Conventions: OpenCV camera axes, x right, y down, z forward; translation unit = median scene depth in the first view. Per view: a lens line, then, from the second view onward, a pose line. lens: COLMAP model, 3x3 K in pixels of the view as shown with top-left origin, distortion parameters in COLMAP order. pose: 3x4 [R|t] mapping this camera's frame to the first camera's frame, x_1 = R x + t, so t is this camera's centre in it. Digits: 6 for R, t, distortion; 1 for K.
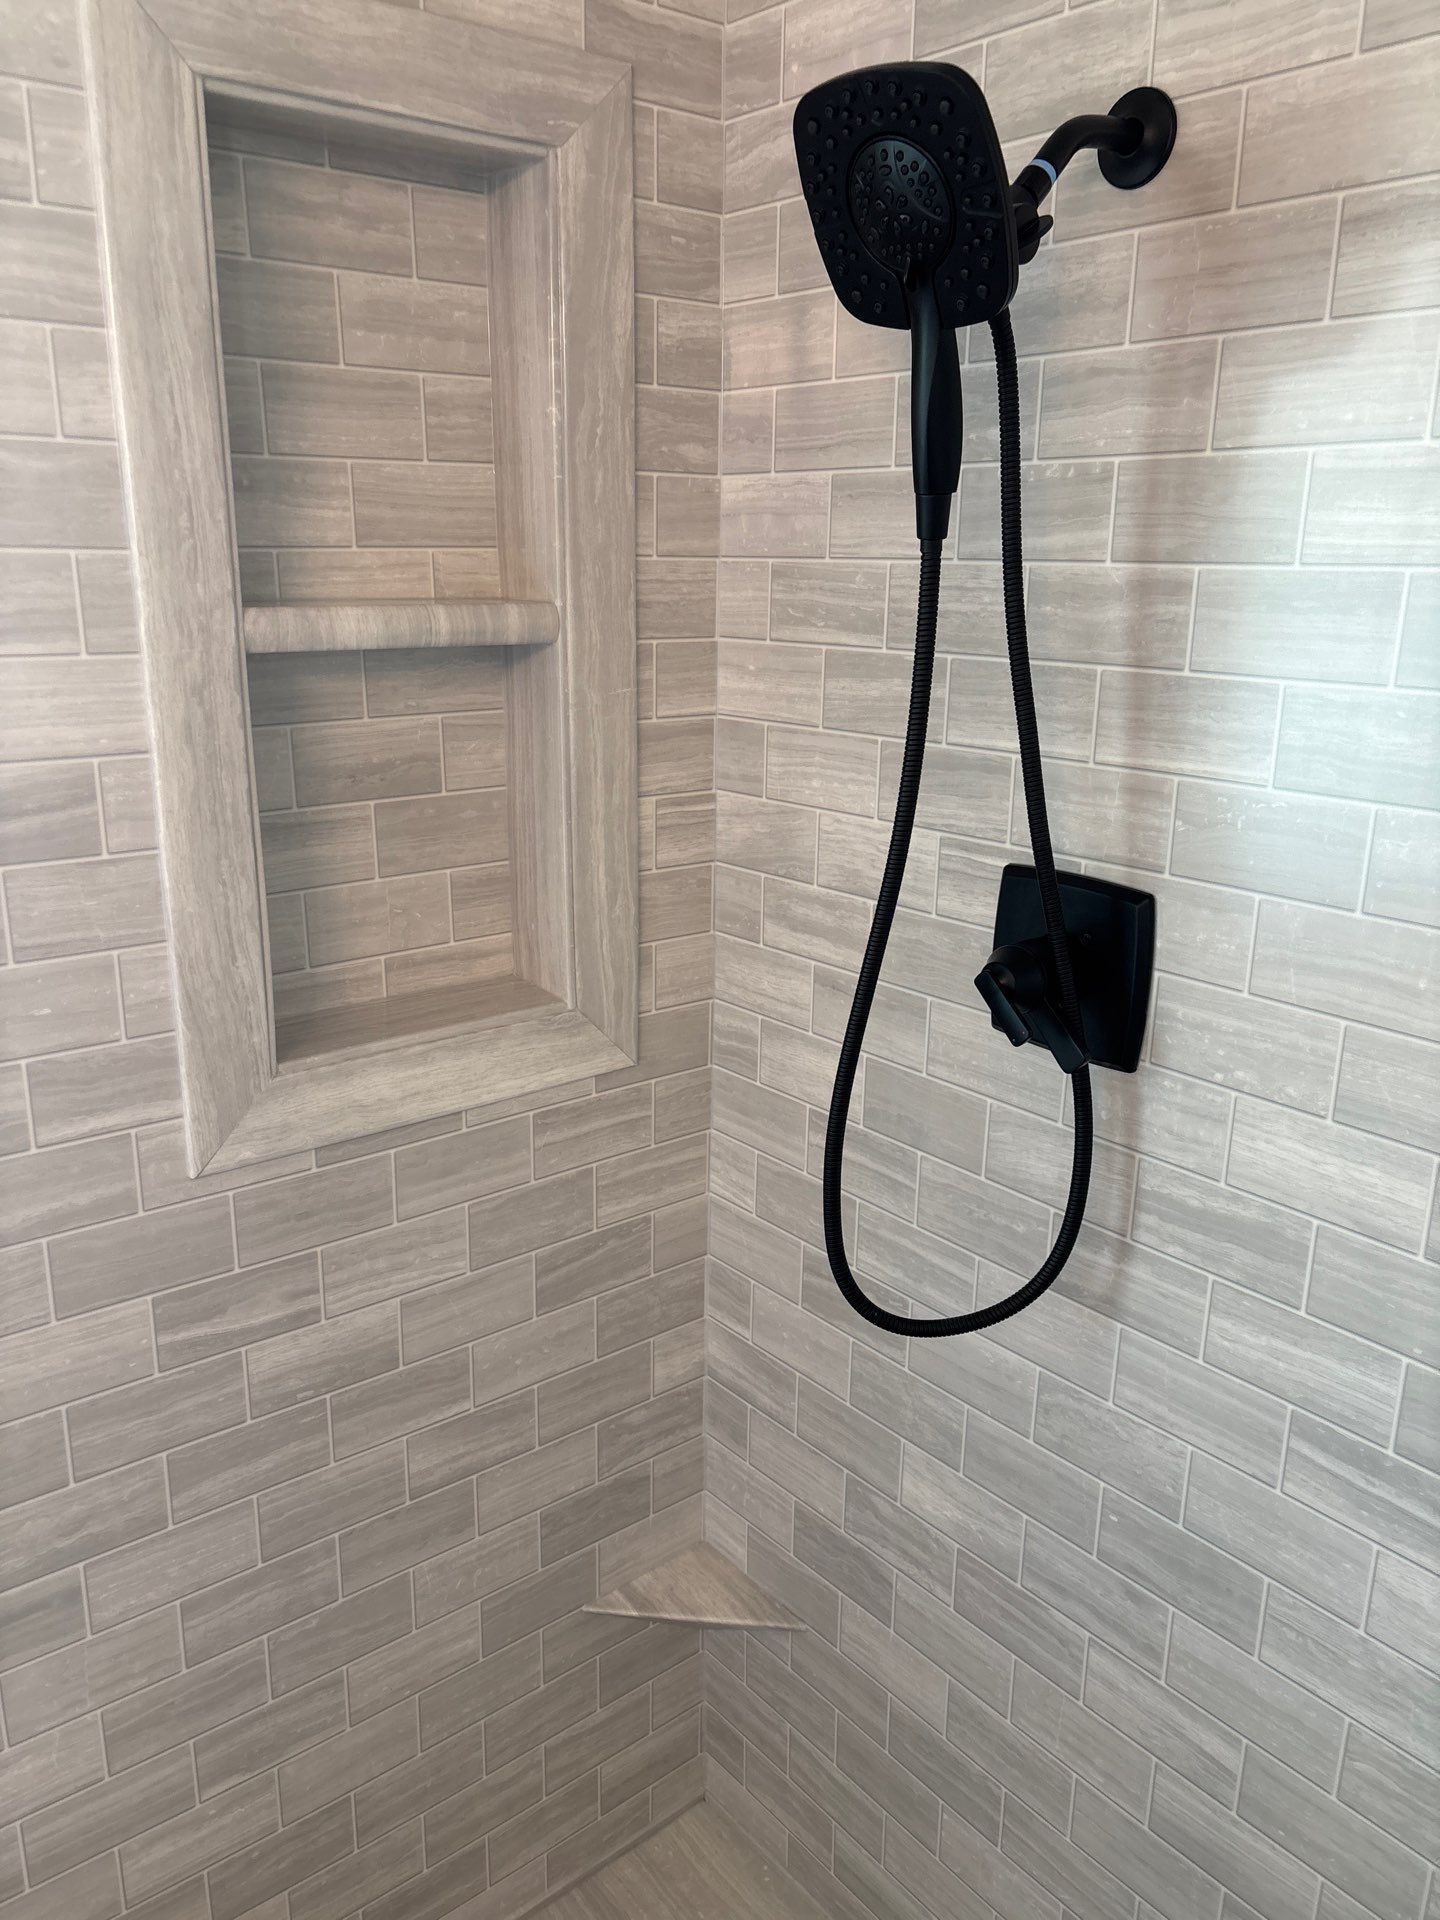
lens RADIAL K [[1451.6, 0, 706.2], [0, 1451.6, 968.8], [0, 0, 1]] dist [0.055136, -0.062423]
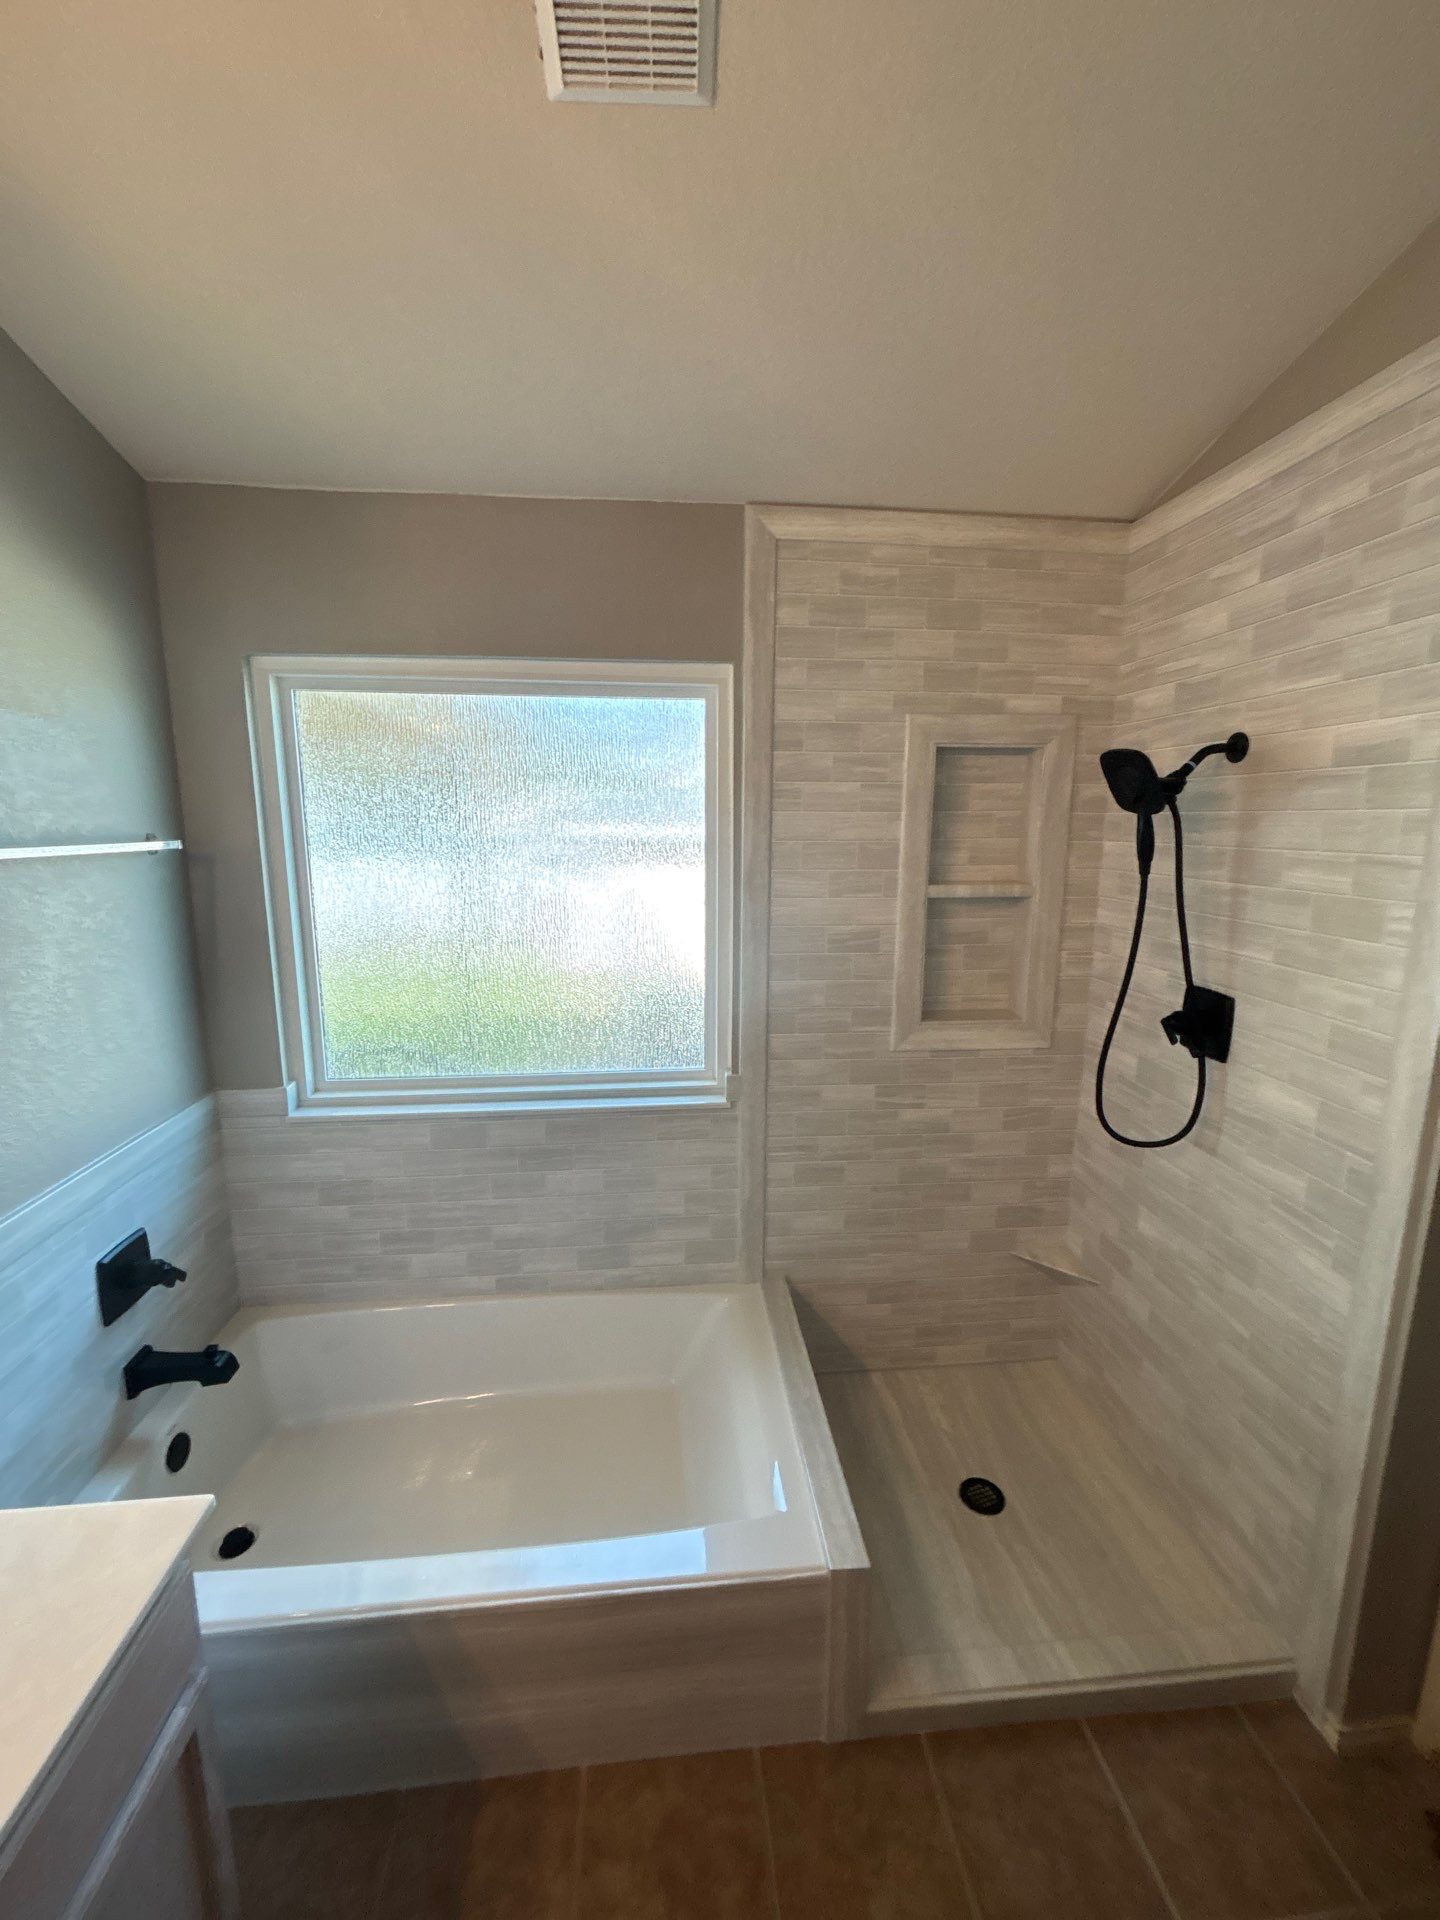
lens RADIAL K [[781.2, 0, 720.0], [0, 781.2, 960.0], [0, 0, 1]] dist [0.011525, -0.000579]
pose [[0.834228, 0.091611, -0.543756, 0.245608], [-0.147233, 0.987308, -0.059544, 0.092567], [0.531399, 0.129732, 0.837129, -0.658773]]
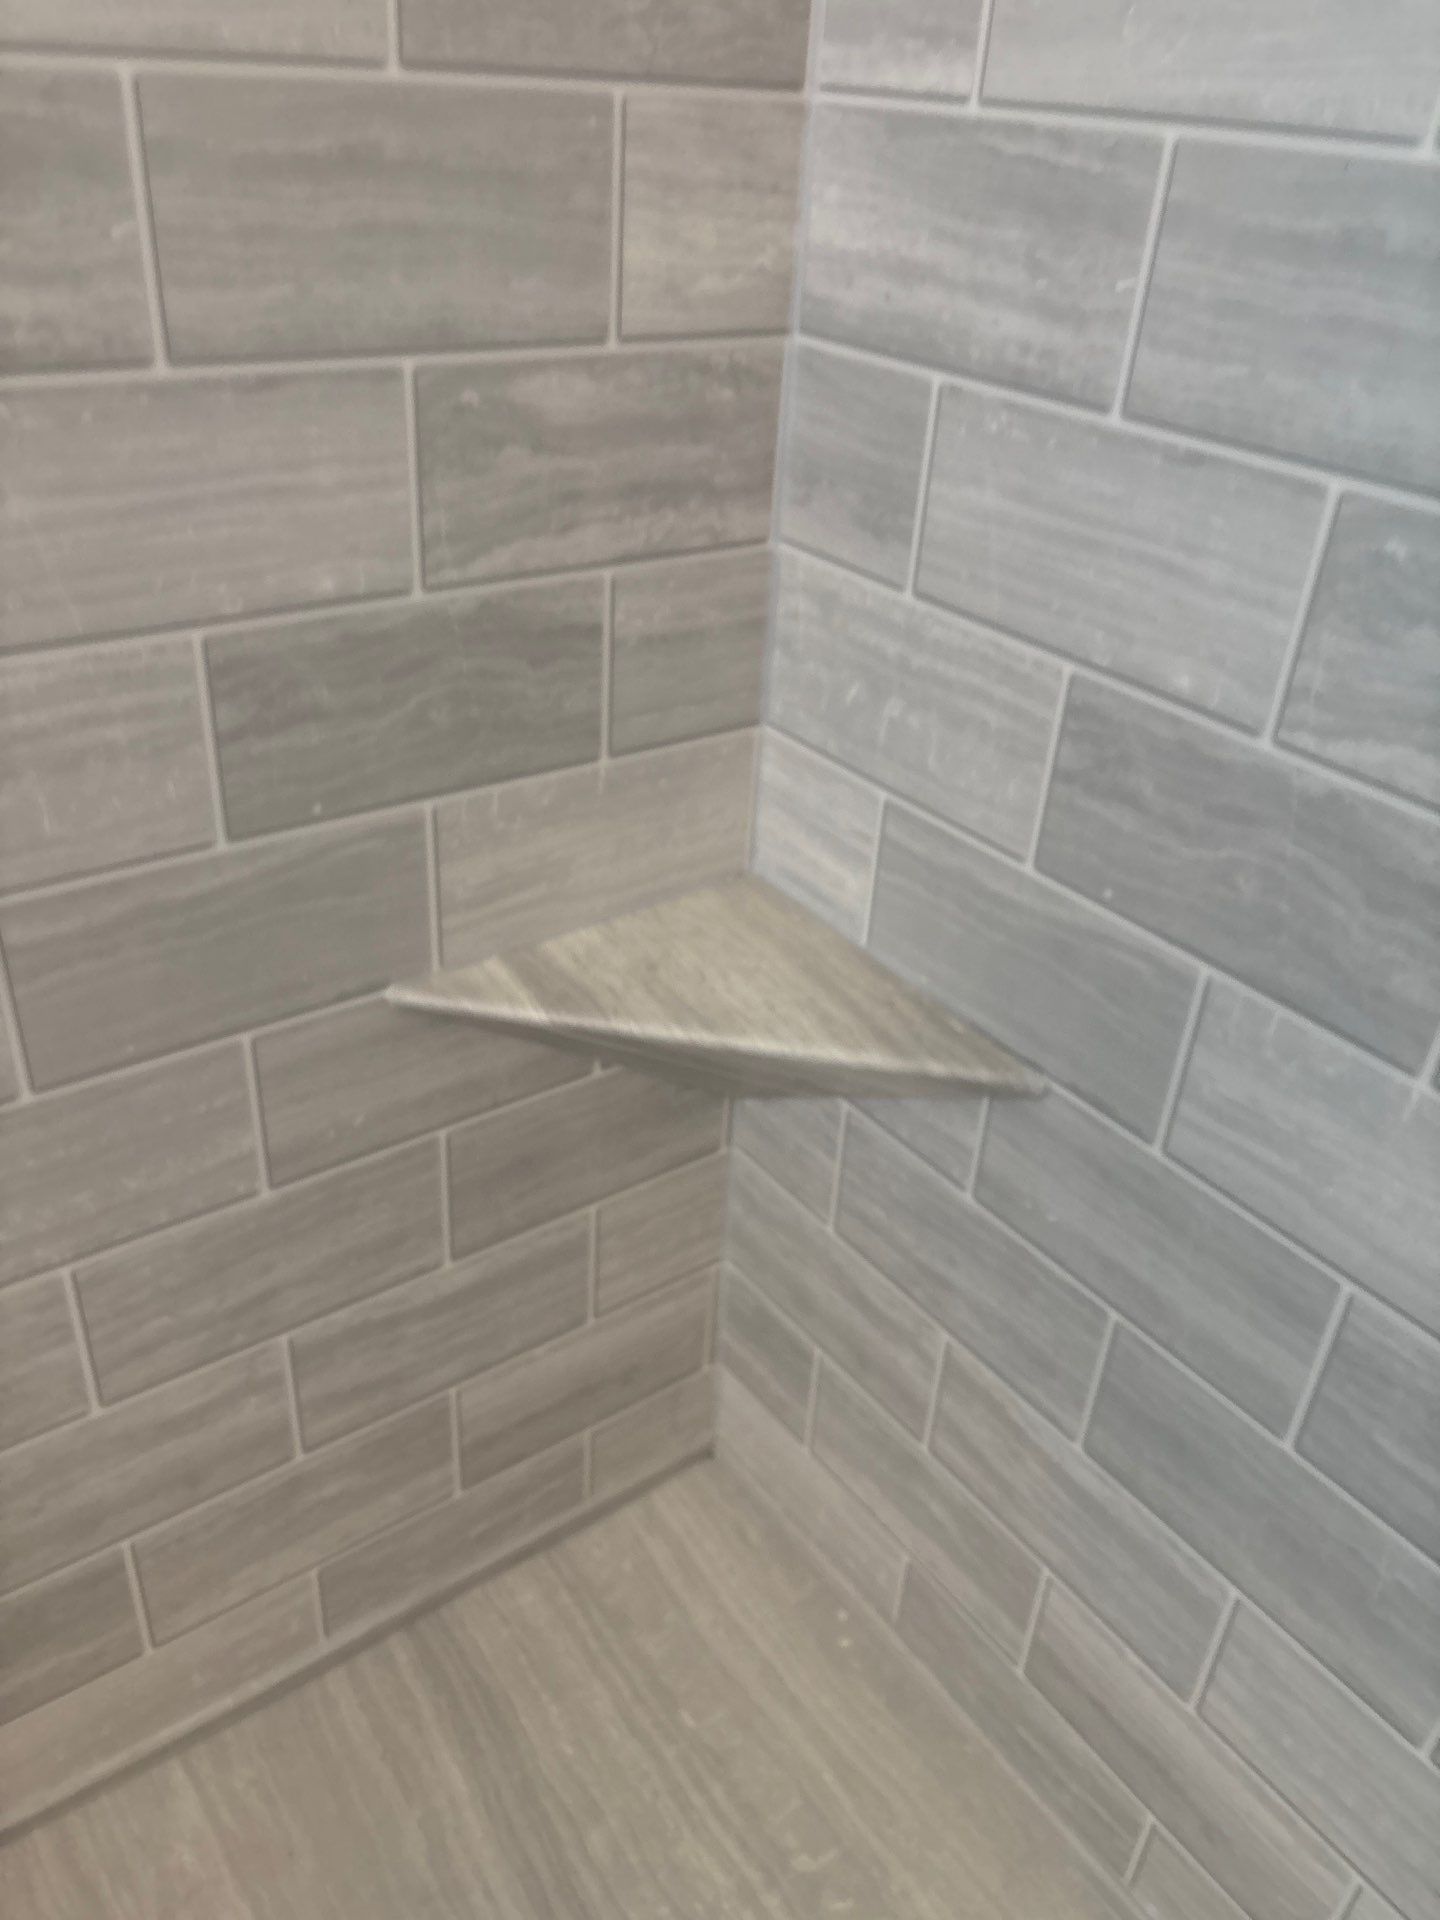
lens RADIAL K [[1451.6, 0, 706.2], [0, 1451.6, 968.8], [0, 0, 1]] dist [0.055136, -0.062423]
pose [[0.997597, 0.065650, -0.022131, -0.003666], [-0.057283, 0.961299, 0.269485, 0.409260], [0.038966, -0.267570, 0.962750, 0.825492]]
